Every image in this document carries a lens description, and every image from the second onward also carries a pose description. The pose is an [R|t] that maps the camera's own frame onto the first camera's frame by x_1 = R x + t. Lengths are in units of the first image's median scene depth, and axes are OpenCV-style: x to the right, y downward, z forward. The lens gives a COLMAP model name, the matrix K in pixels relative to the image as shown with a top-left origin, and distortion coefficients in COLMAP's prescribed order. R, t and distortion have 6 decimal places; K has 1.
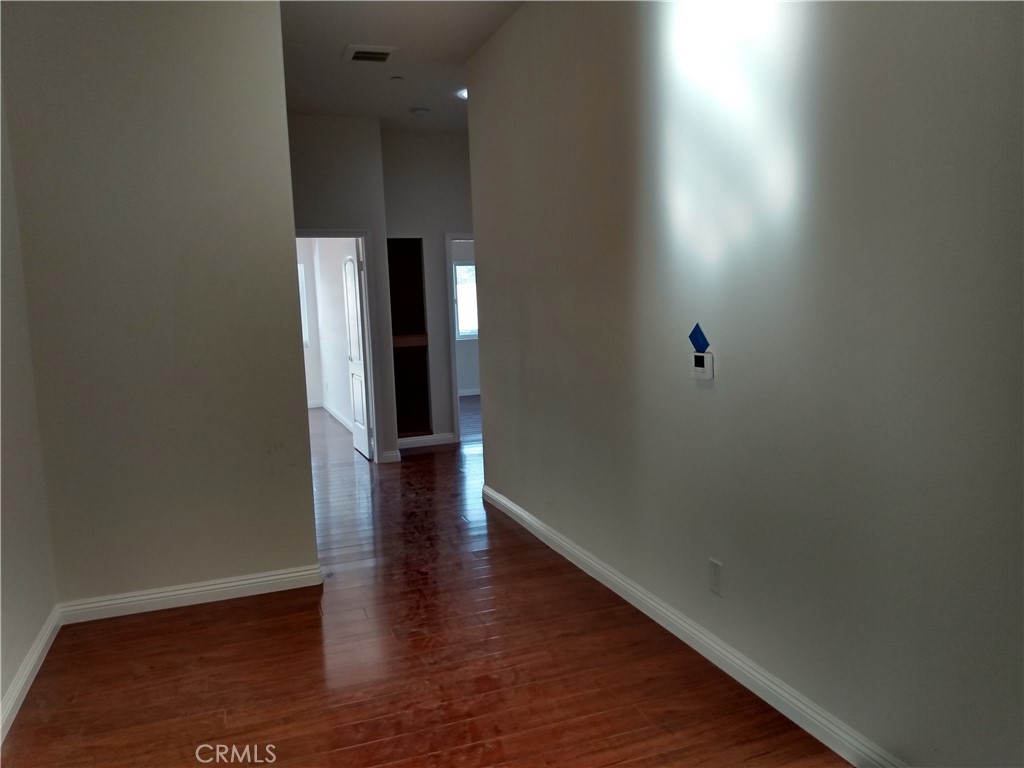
lens RADIAL K [[794.2, 0, 505.2], [0, 794.2, 381.3], [0, 0, 1]] dist [0.110639, -0.214652]
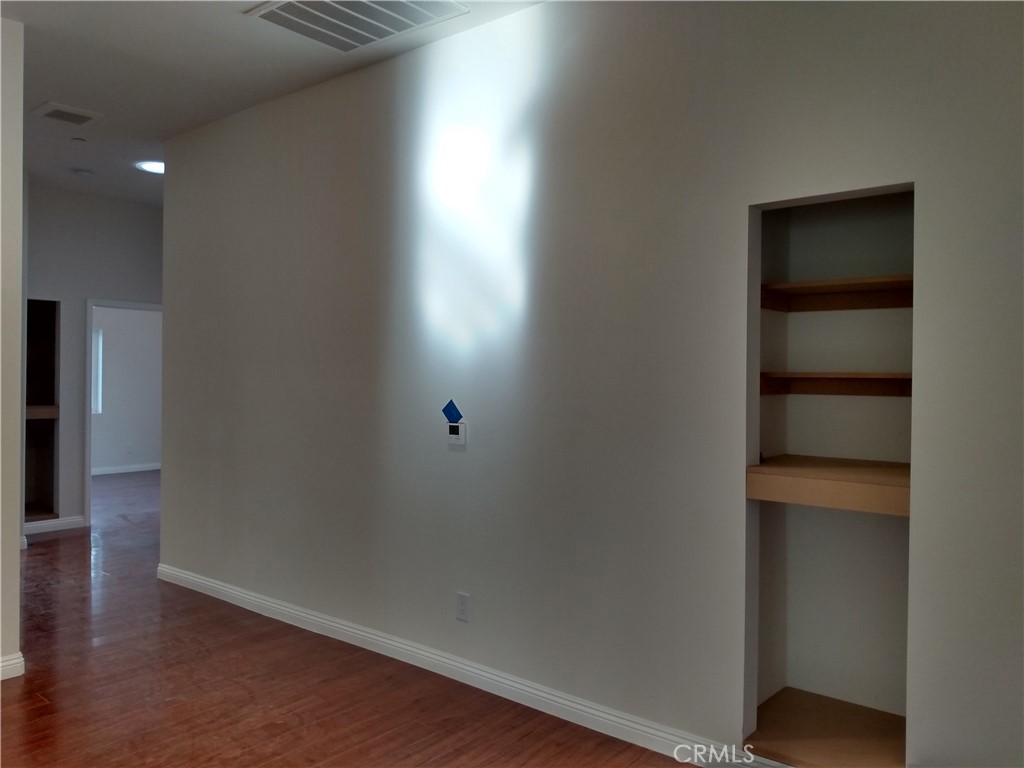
lens RADIAL K [[794.2, 0, 505.2], [0, 794.2, 381.3], [0, 0, 1]] dist [0.110639, -0.214652]
pose [[0.864219, 0.049078, 0.500717, -0.307843], [0.004707, 0.994399, -0.105590, 0.030472], [-0.503094, 0.093610, 0.859147, -0.113105]]
